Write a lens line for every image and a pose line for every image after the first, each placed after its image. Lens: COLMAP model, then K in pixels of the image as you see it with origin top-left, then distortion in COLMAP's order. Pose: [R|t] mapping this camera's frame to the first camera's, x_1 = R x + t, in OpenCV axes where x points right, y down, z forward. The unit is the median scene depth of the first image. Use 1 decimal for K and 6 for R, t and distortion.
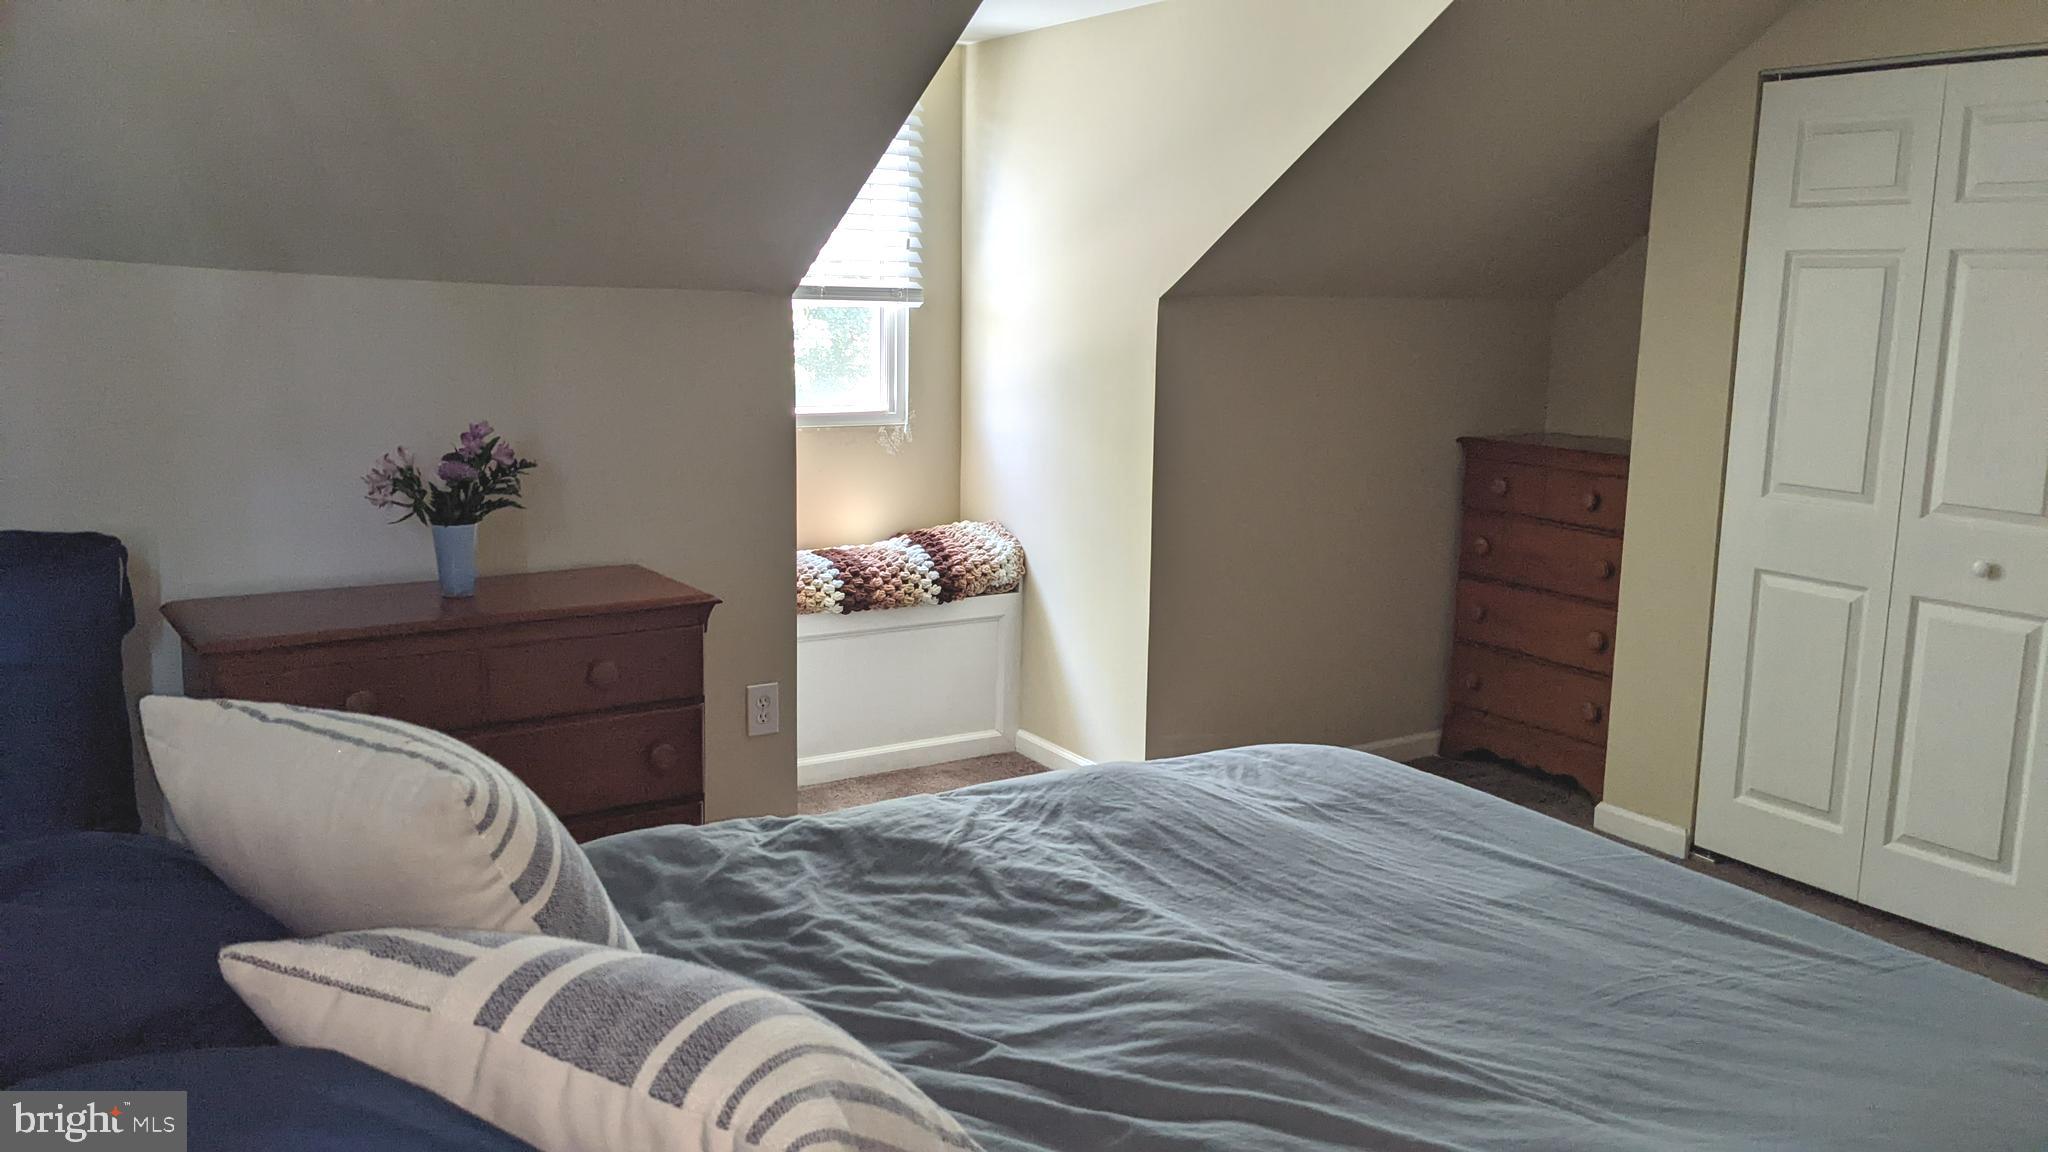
lens RADIAL K [[1619.6, 0, 1026.5], [0, 1619.6, 561.9], [0, 0, 1]] dist [0.052505, -0.067410]
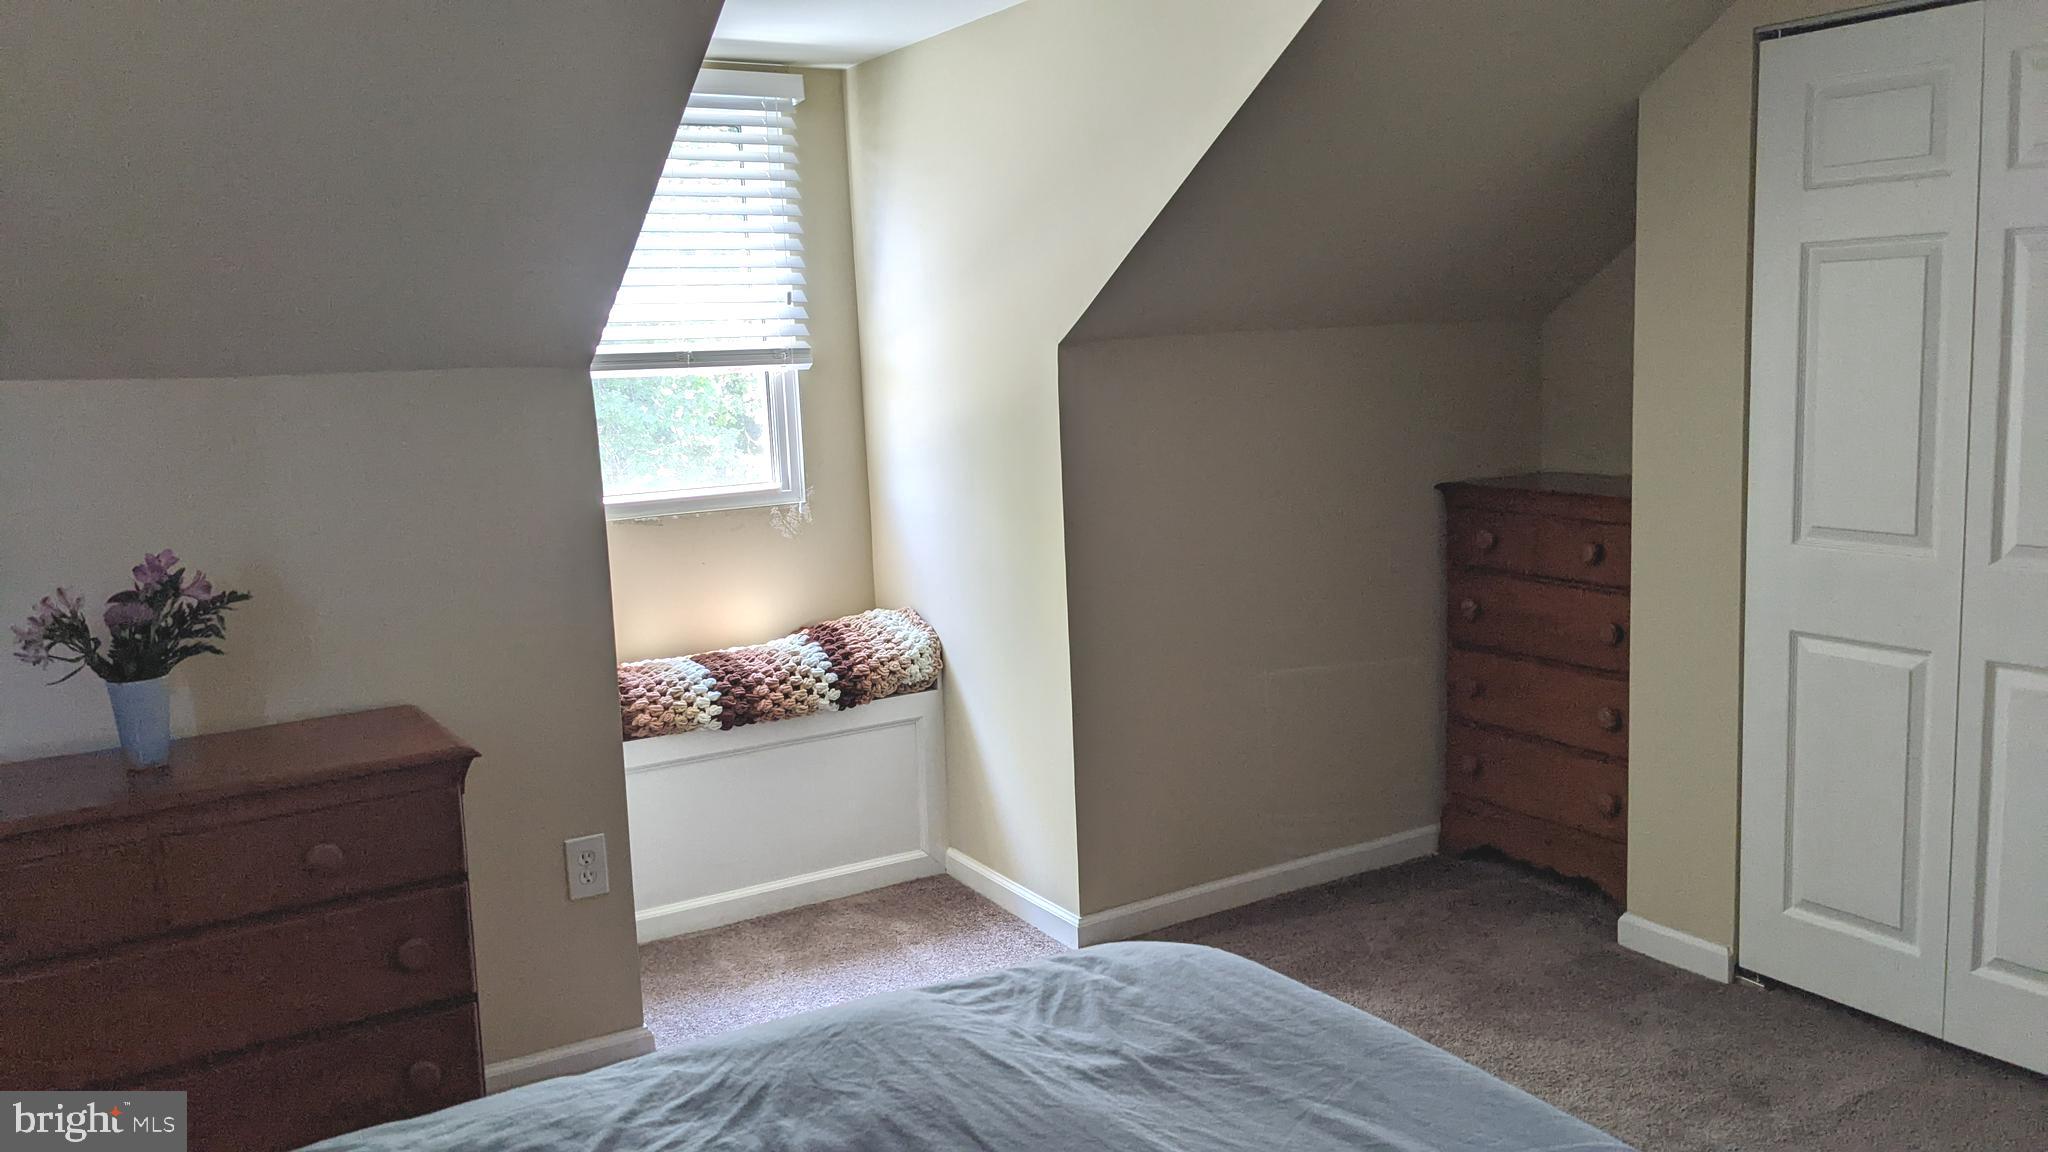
lens RADIAL K [[1619.6, 0, 1024.0], [0, 1619.6, 569.1], [0, 0, 1]] dist [0.052505, -0.067410]
pose [[0.997925, -0.054363, -0.034488, 0.095627], [0.053541, 0.998269, -0.024322, -0.028168], [0.035751, 0.022425, 0.999109, 0.171688]]
